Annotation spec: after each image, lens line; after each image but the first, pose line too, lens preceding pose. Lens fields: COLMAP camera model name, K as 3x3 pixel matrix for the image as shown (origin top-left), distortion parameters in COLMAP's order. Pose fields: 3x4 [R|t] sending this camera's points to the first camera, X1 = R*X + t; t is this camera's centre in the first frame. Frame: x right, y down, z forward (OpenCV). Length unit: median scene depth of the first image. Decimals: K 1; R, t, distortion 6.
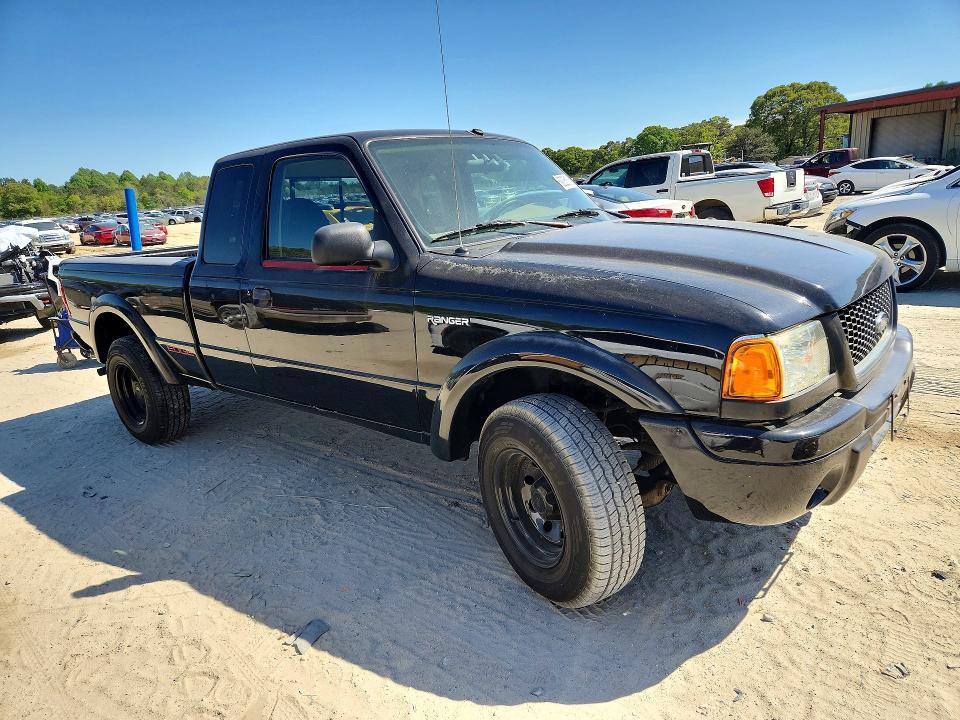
lens RADIAL K [[765.1, 0, 480.0], [0, 765.1, 360.0], [0, 0, 1]] dist [0.008205, 0.011561]
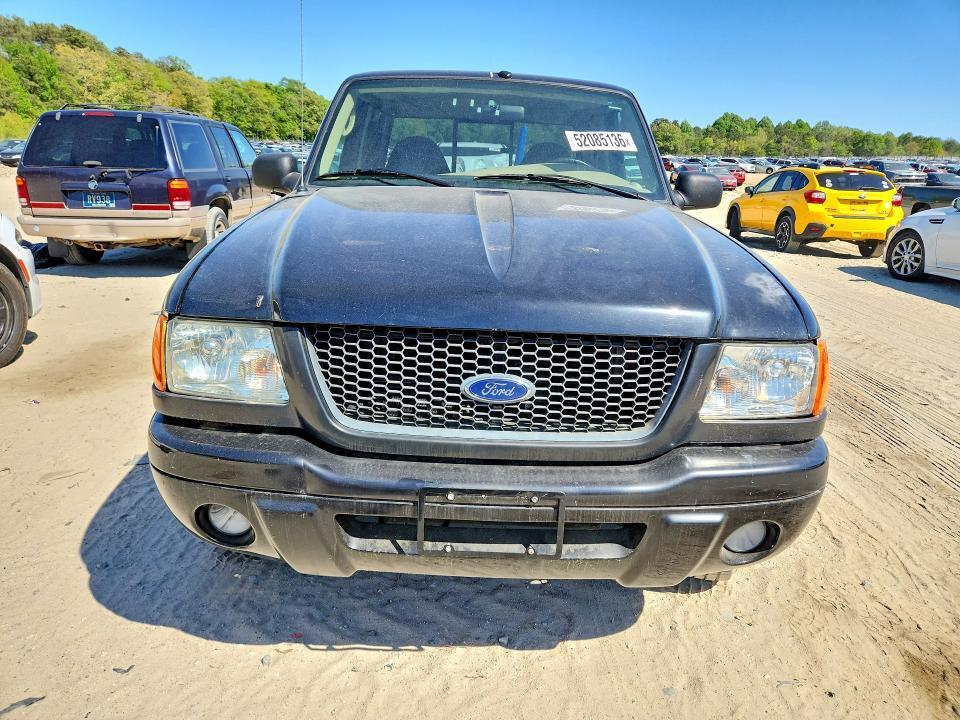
lens RADIAL K [[765.1, 0, 480.0], [0, 765.1, 360.0], [0, 0, 1]] dist [0.008205, 0.011561]
pose [[0.553376, 0.294639, -0.779078, 0.878577], [-0.246036, 0.951430, 0.185062, -0.156738], [0.795765, 0.089273, 0.598990, 0.540183]]
